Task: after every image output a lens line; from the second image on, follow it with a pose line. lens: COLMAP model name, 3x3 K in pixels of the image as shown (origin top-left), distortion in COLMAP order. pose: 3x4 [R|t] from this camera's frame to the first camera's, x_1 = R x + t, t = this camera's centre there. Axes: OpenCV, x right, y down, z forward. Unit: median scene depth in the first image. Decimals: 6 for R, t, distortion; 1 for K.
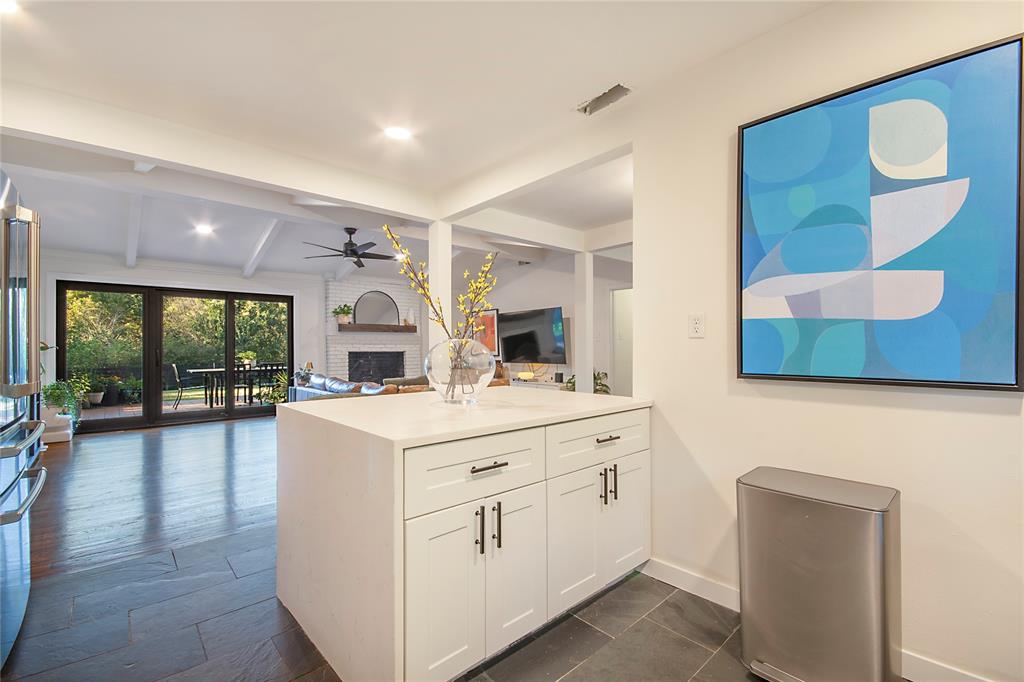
lens RADIAL K [[439.3, 0, 511.6], [0, 439.3, 349.6], [0, 0, 1]] dist [-0.003466, -0.000321]
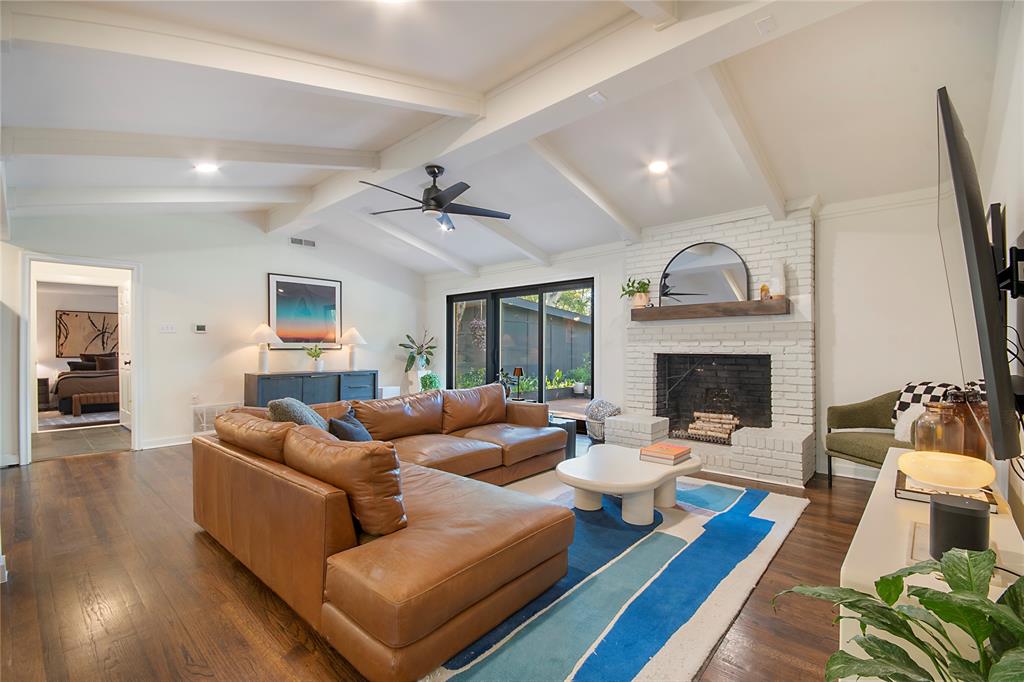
lens RADIAL K [[452.6, 0, 533.9], [0, 452.6, 350.3], [0, 0, 1]] dist [0.001633, -0.014050]
pose [[0.129202, 0.009105, -0.991577, 0.239669], [0.000058, 0.999958, 0.009189, -0.005538], [0.991618, -0.001244, 0.129196, 0.777960]]
